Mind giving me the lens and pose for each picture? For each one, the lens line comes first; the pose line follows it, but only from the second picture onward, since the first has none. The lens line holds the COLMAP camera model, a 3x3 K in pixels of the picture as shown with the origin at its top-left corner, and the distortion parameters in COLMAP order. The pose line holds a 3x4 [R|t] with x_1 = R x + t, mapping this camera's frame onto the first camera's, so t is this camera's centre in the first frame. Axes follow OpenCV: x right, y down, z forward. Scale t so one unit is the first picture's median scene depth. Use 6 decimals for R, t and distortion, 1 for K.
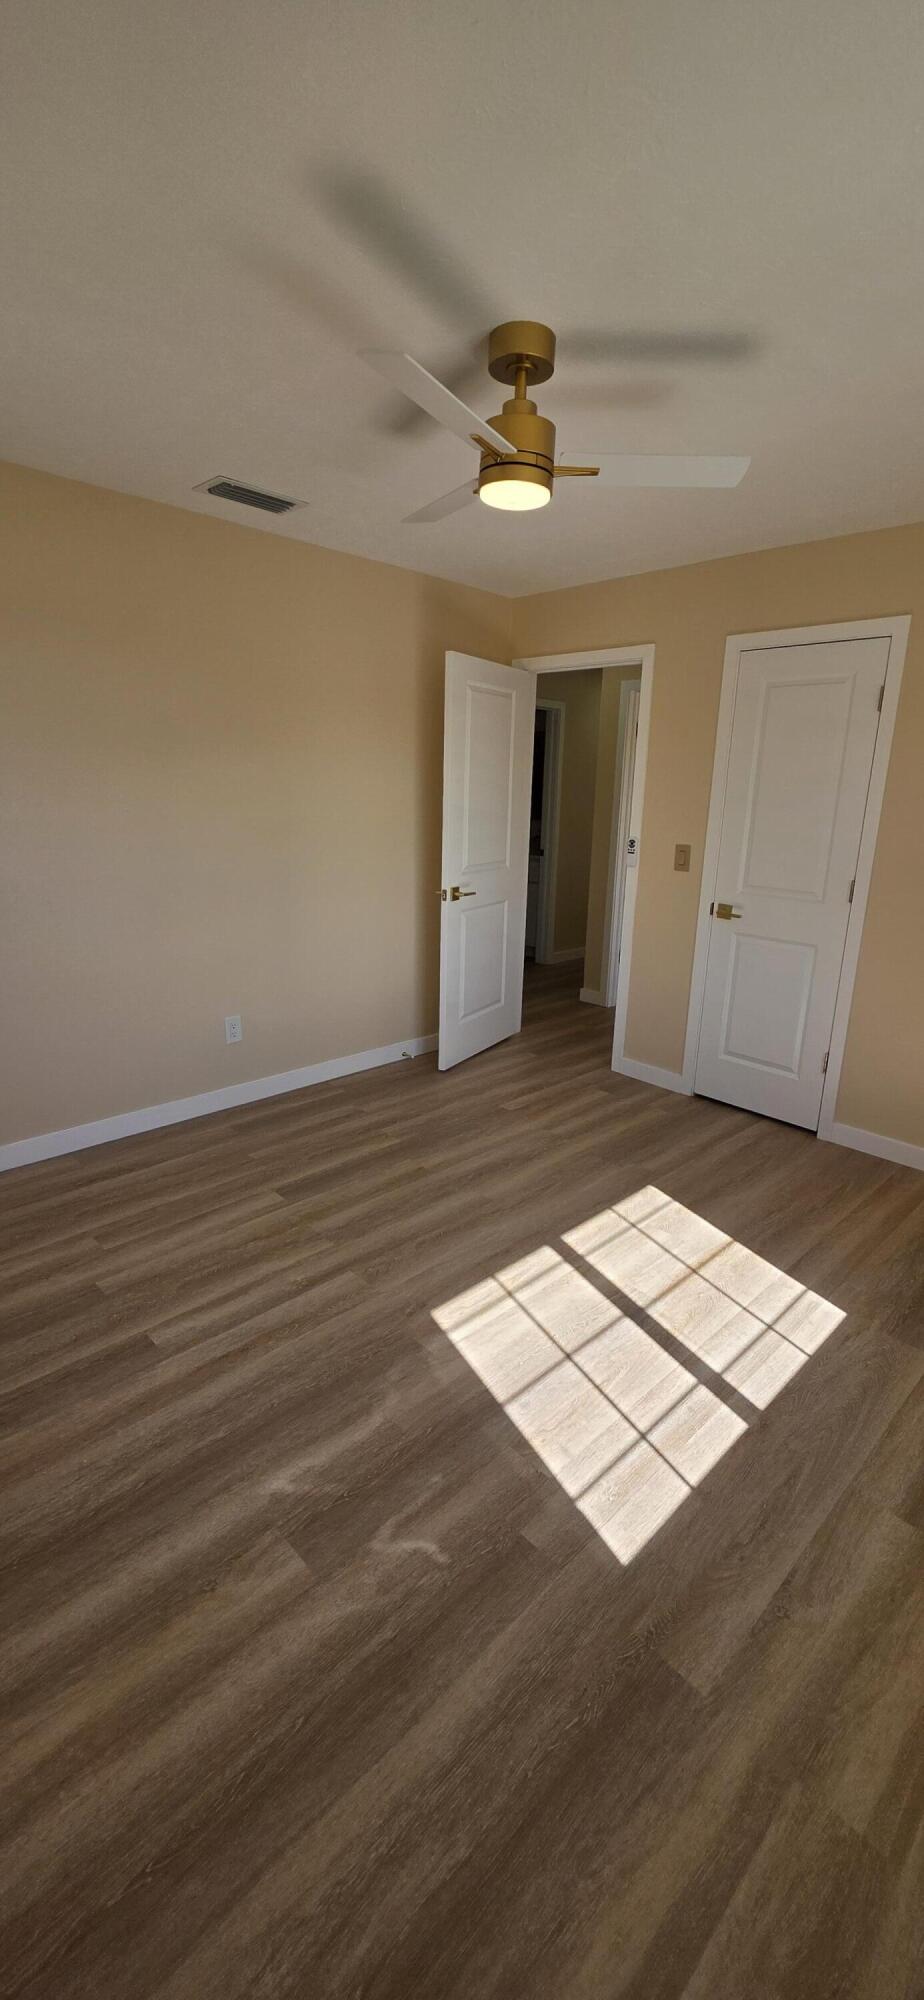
lens RADIAL K [[791.9, 0, 462.0], [0, 791.9, 1000.0], [0, 0, 1]] dist [-0.001427, 0.000115]
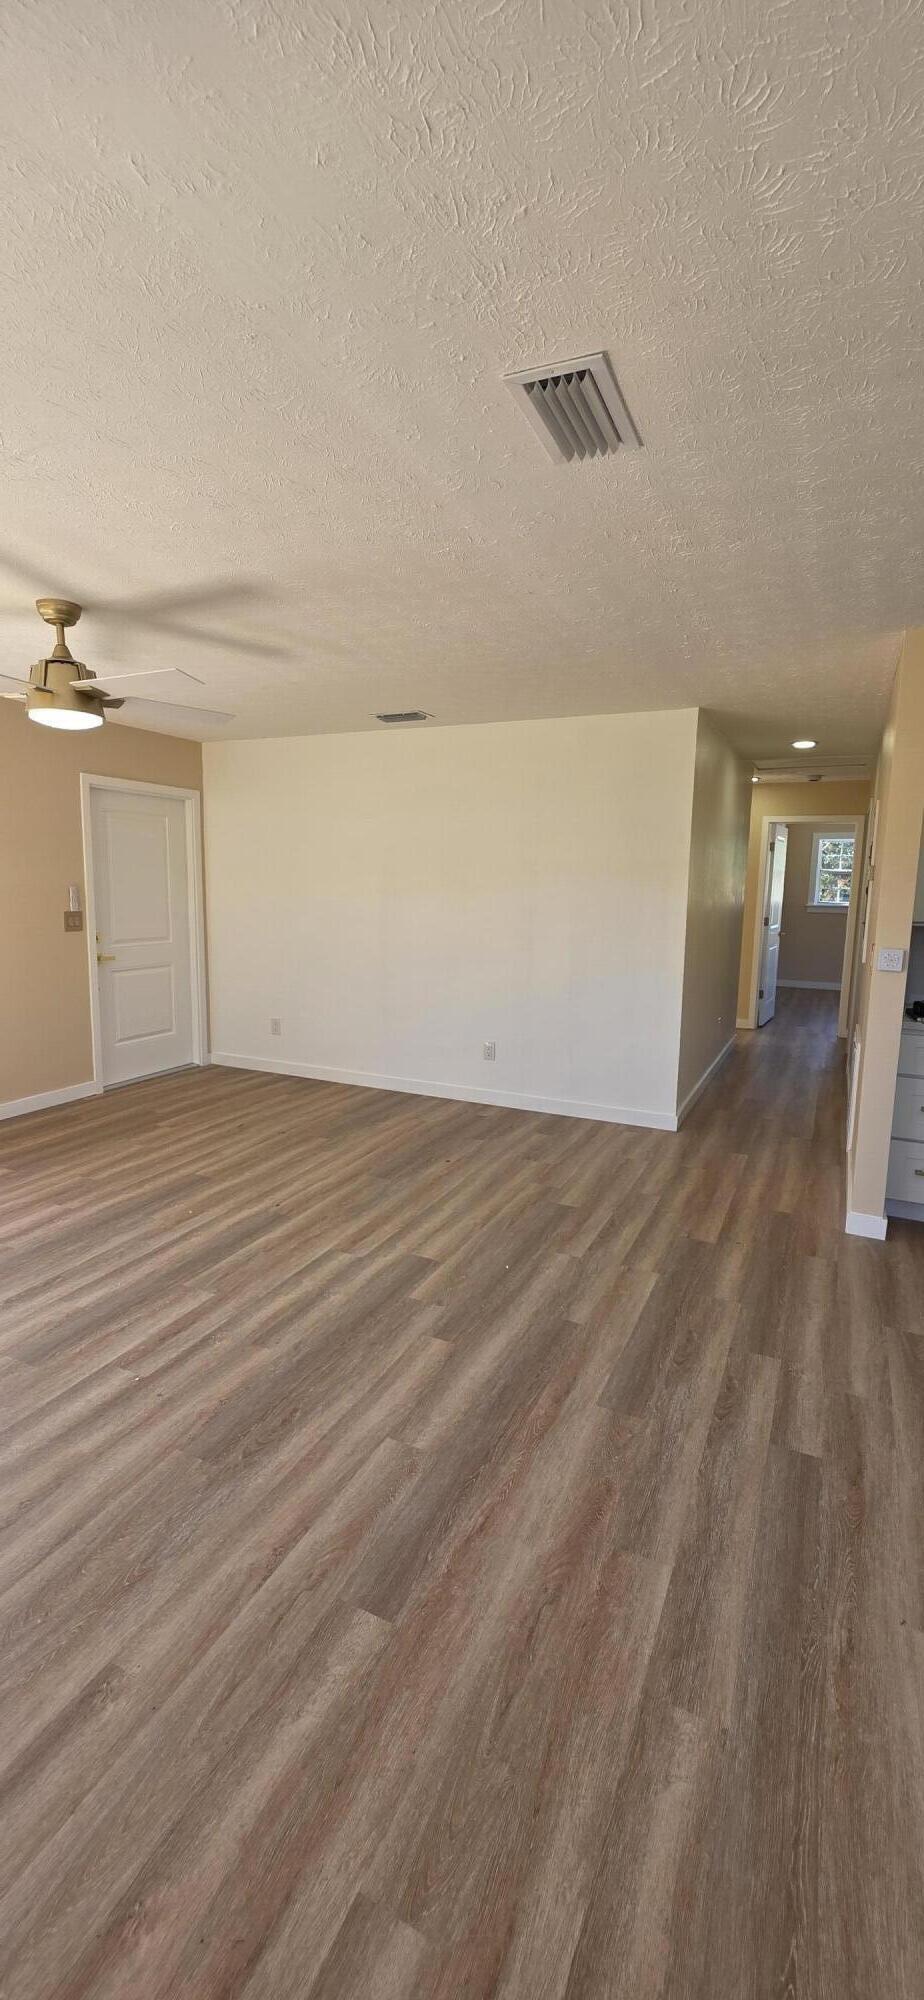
lens RADIAL K [[791.9, 0, 462.0], [0, 791.9, 1000.0], [0, 0, 1]] dist [-0.001427, 0.000115]
pose [[-0.937311, 0.003000, -0.348481, 0.823802], [-0.135953, 0.917583, 0.373574, -0.420957], [0.320881, 0.397532, -0.859653, 1.546643]]
